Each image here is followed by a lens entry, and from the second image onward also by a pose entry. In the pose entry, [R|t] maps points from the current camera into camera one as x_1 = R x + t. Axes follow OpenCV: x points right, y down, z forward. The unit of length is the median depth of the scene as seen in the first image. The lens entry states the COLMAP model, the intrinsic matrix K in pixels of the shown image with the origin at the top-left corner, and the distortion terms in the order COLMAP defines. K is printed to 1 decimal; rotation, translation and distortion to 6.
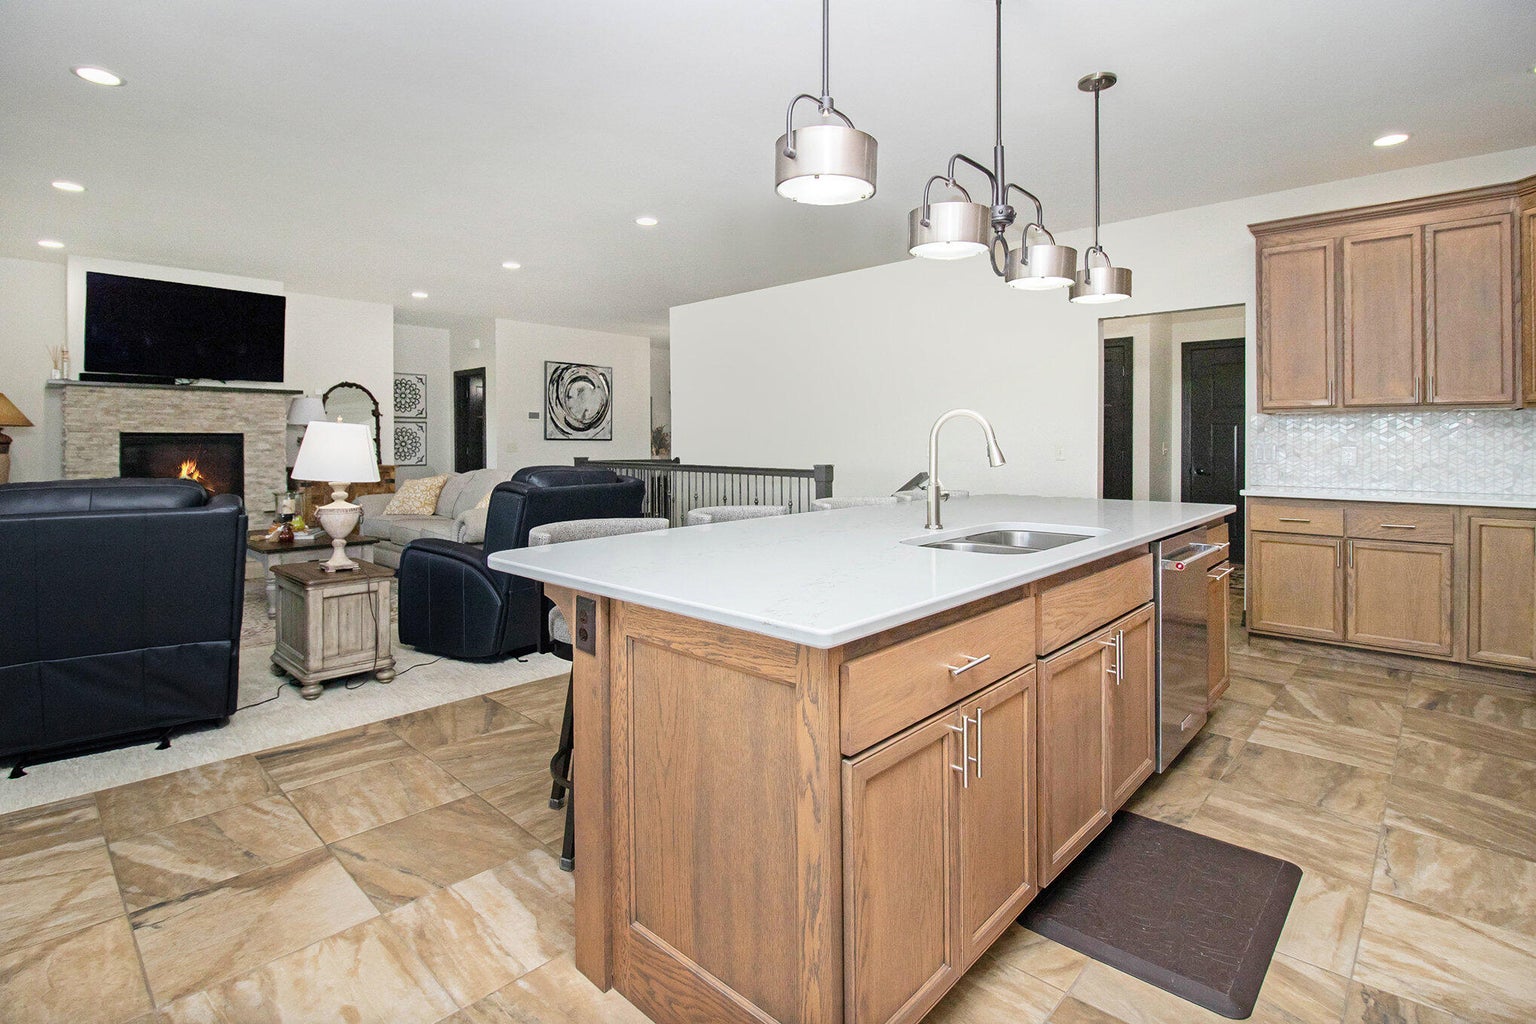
lens RADIAL K [[733.9, 0, 770.7], [0, 733.9, 455.9], [0, 0, 1]] dist [0.017497, -0.021357]
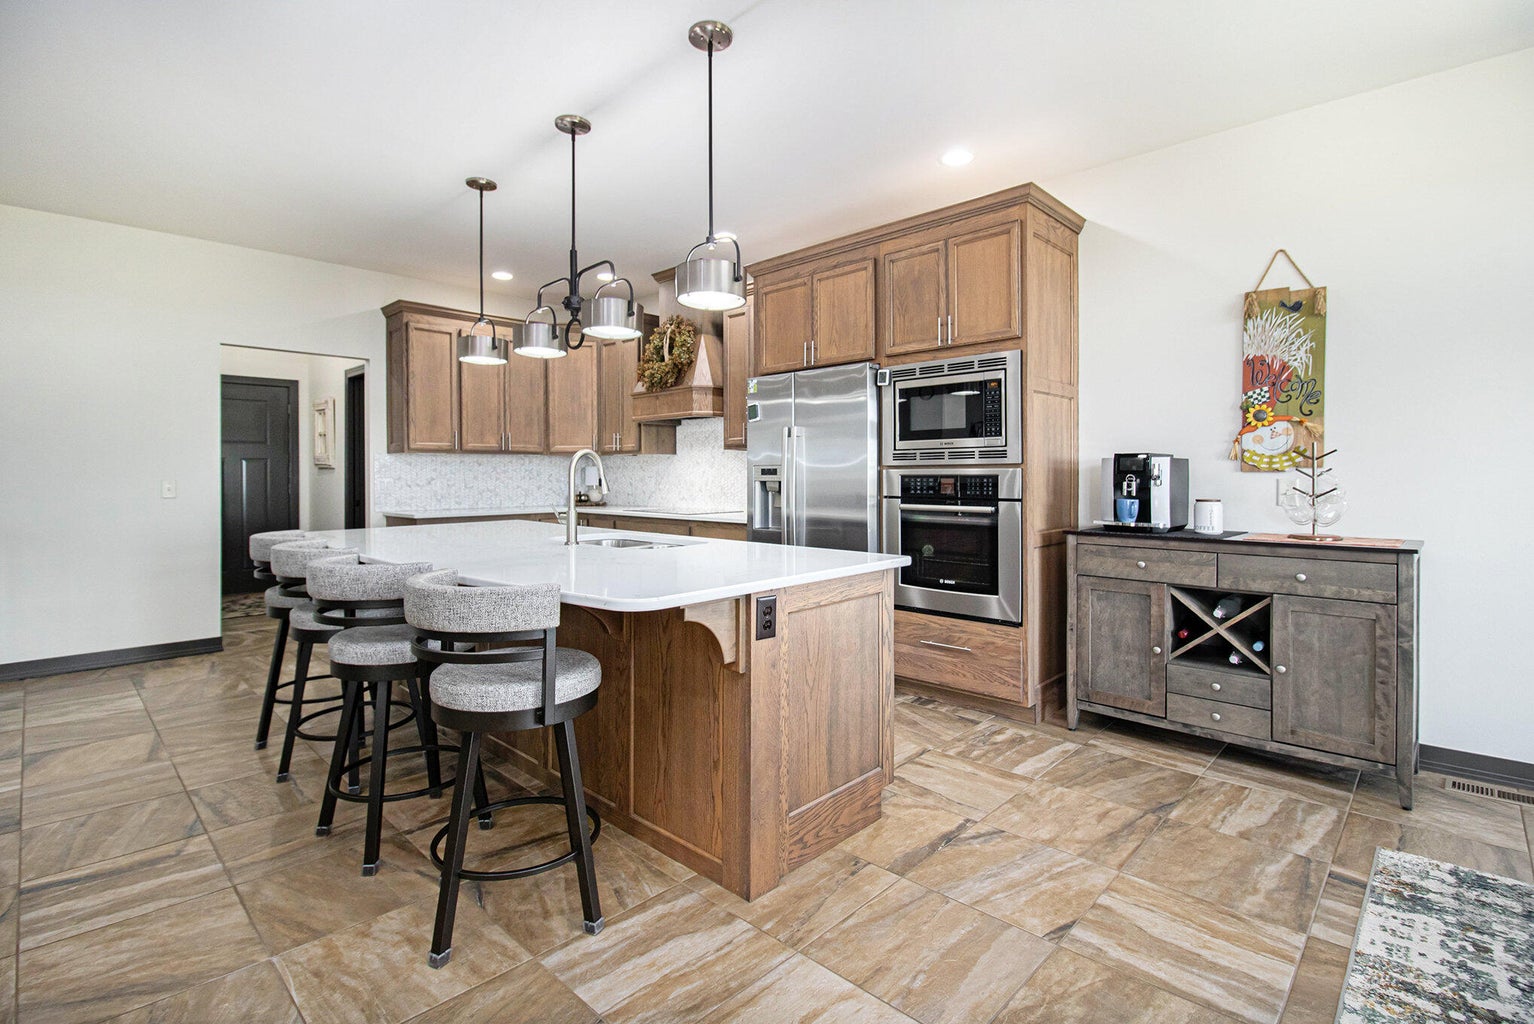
lens RADIAL K [[728.8, 0, 771.0], [0, 728.8, 487.8], [0, 0, 1]] dist [-0.001509, -0.000780]
pose [[0.022435, -0.019662, 0.999555, -1.234453], [0.023750, 0.999535, 0.019129, -0.016725], [-0.999466, 0.023311, 0.022891, 0.775564]]
